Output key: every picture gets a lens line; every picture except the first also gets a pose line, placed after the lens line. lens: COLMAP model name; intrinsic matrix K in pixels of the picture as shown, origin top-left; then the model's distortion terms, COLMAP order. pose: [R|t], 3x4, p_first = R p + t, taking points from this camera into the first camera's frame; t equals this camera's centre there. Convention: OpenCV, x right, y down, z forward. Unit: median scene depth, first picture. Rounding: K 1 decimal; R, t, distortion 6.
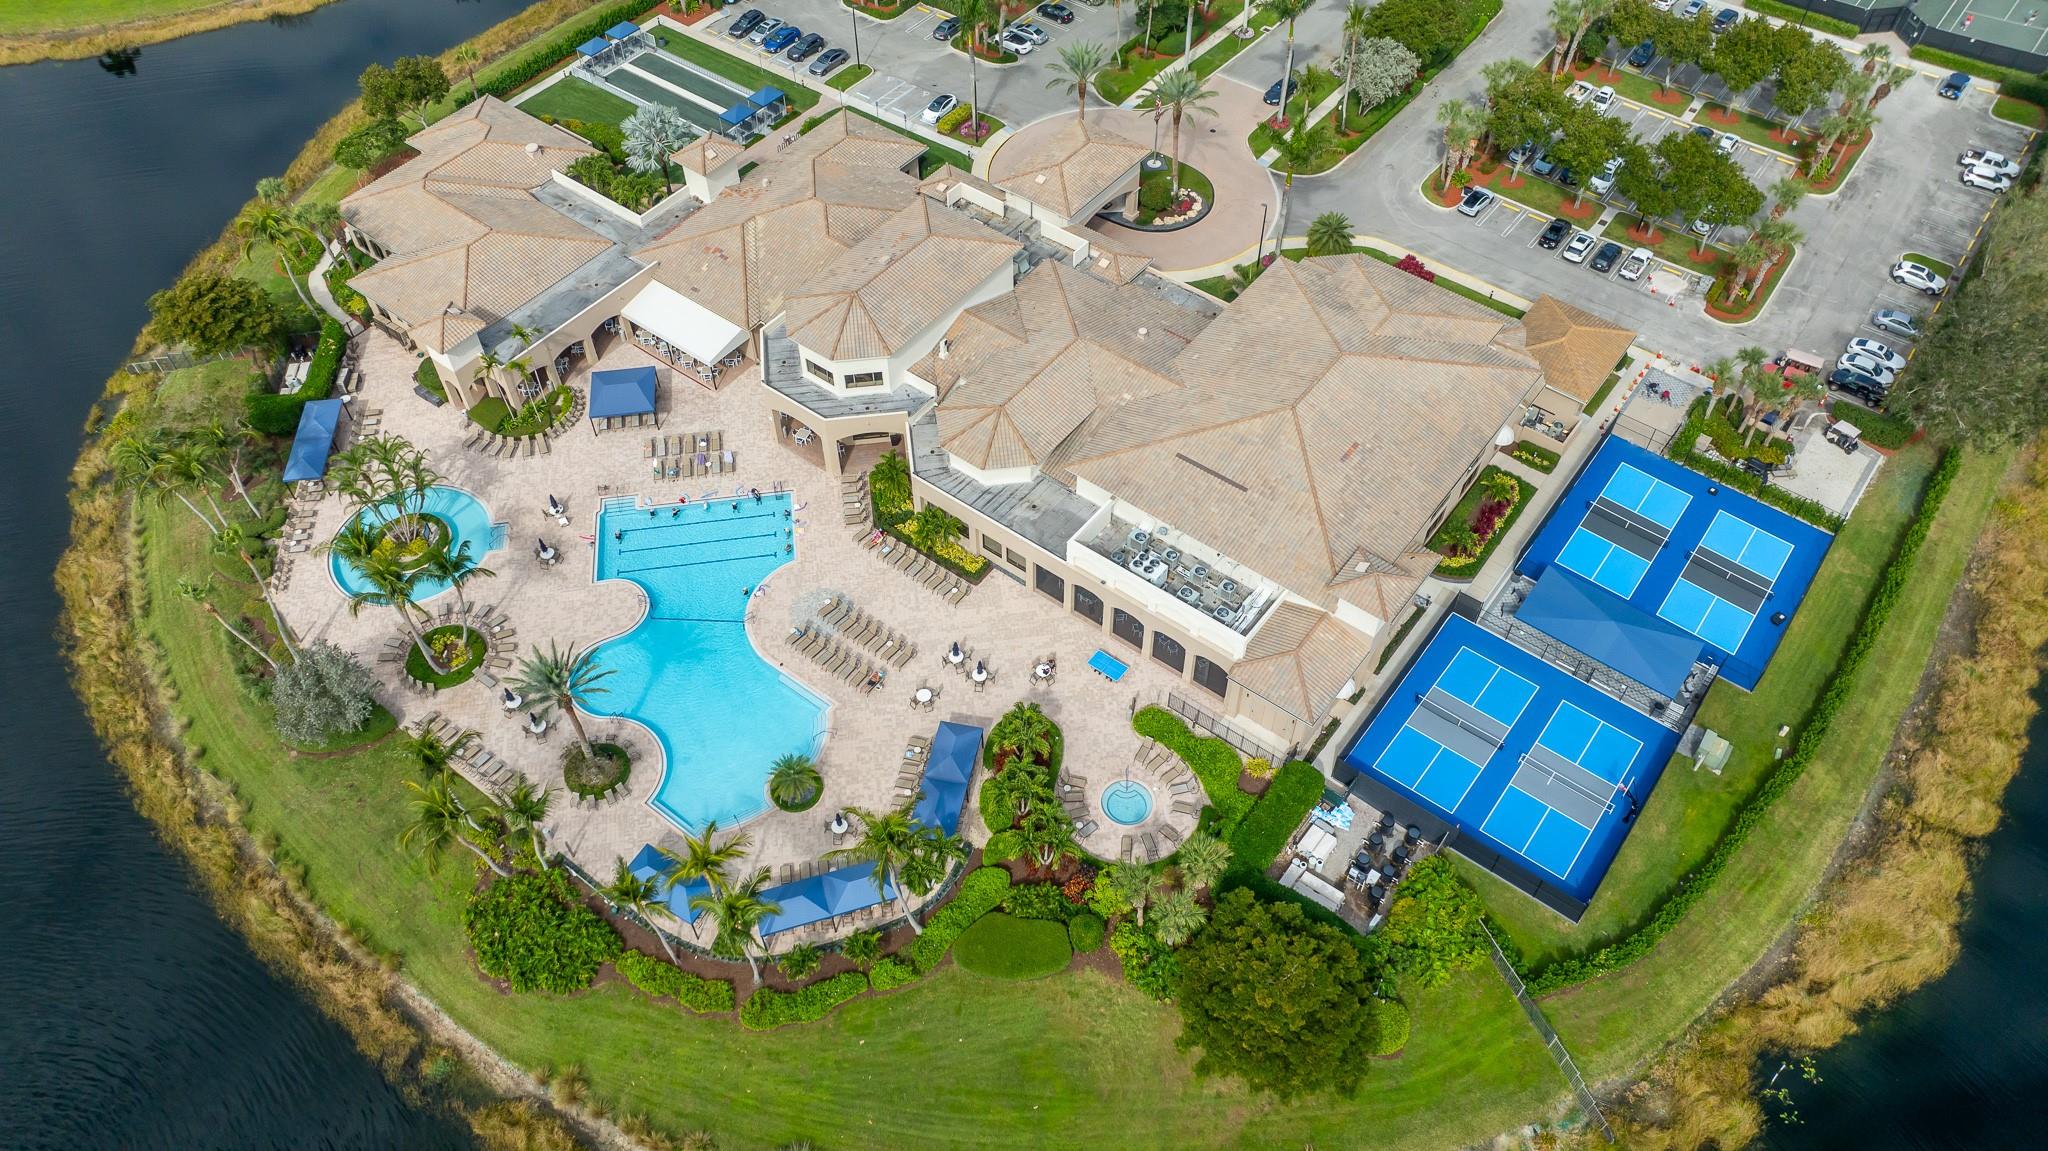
lens RADIAL K [[1432.4, 0, 1024.0], [0, 1432.4, 575.5], [0, 0, 1]] dist [0.005429, 0.000342]
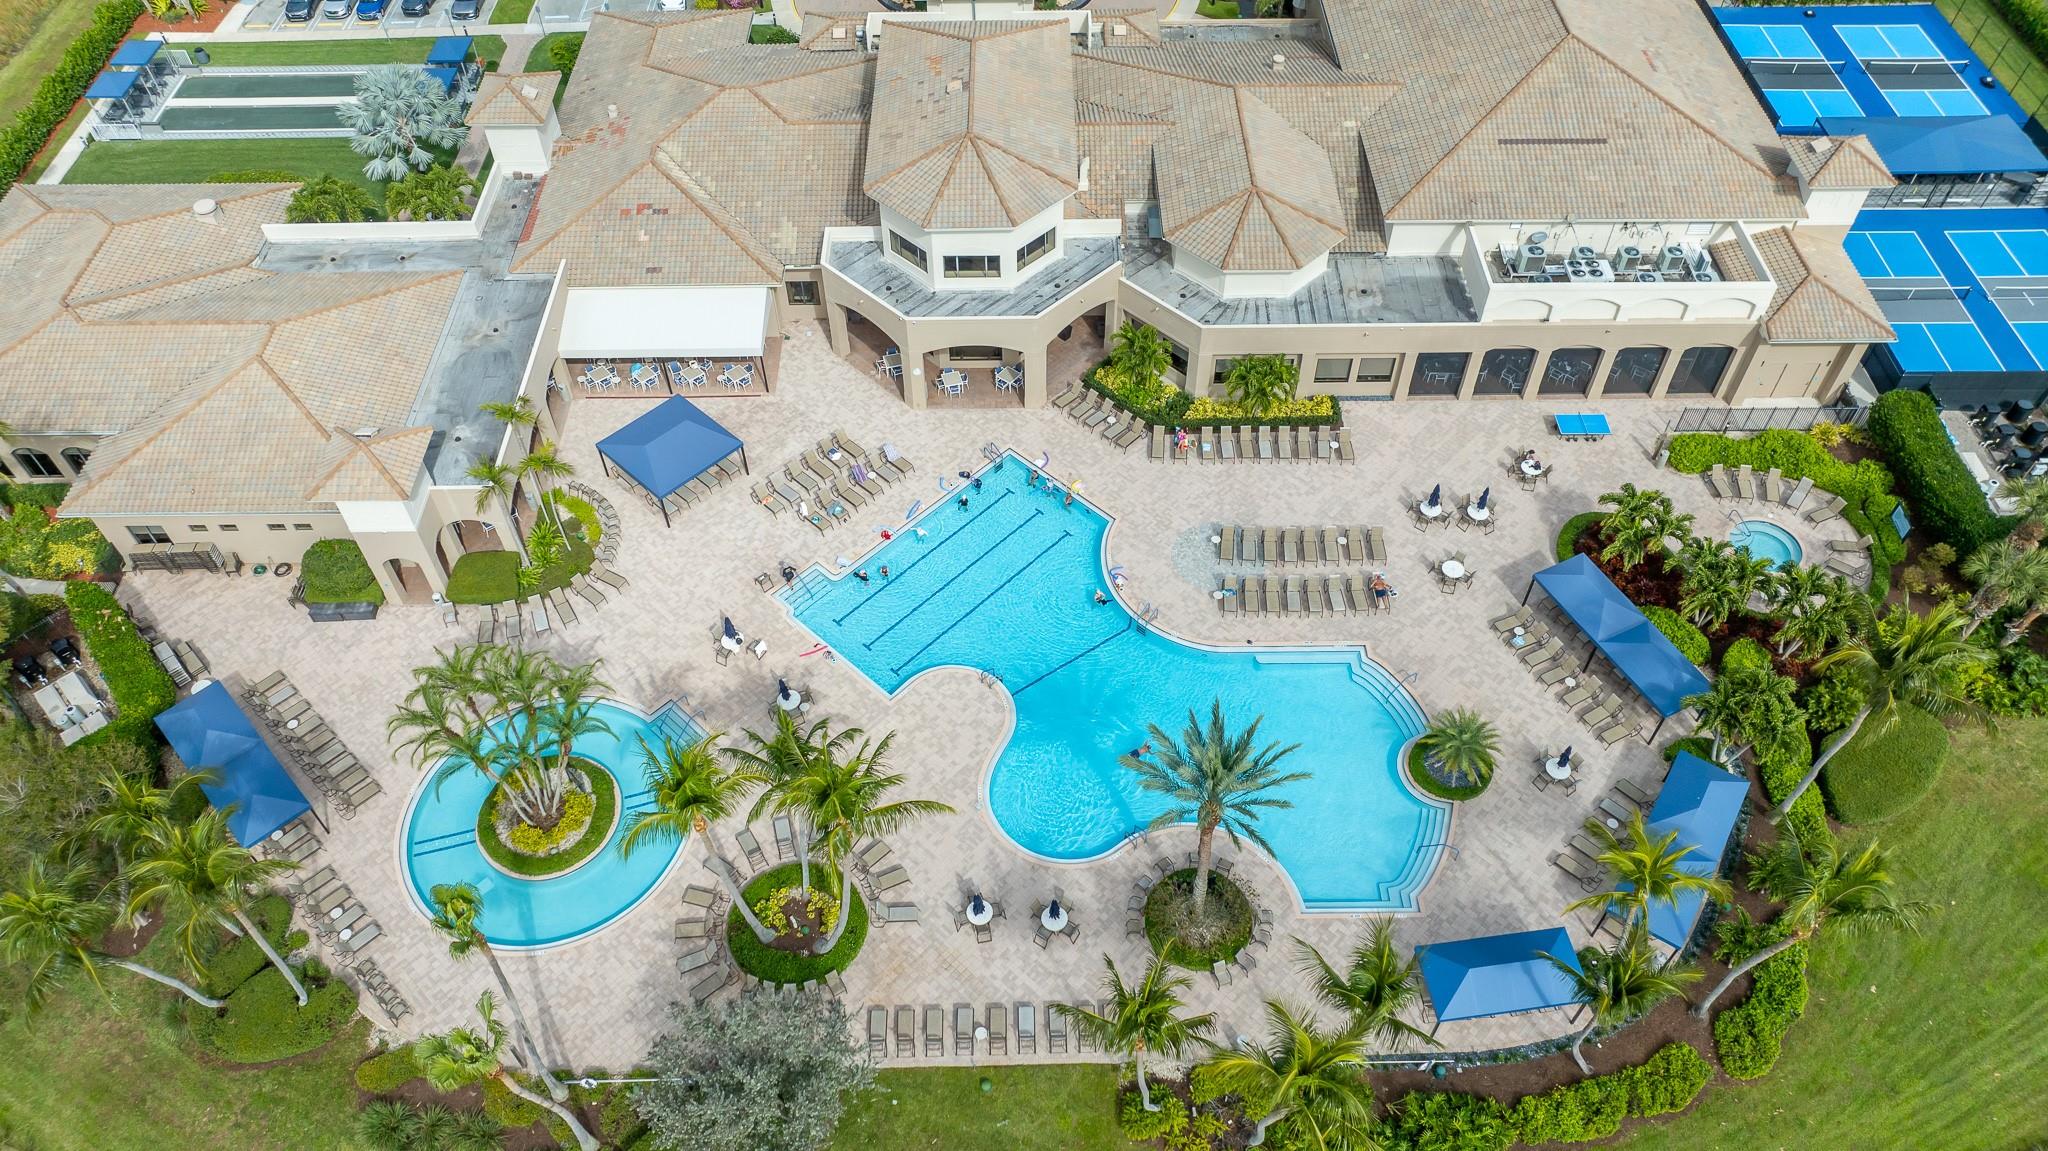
lens RADIAL K [[1344.0, 0, 1026.0], [0, 1344.0, 629.2], [0, 0, 1]] dist [0.000507, 0.003925]
pose [[0.789612, -0.483944, 0.377242, -0.439833], [0.473224, 0.871642, 0.127670, -0.064124], [-0.390605, 0.077711, 0.917272, 0.438841]]
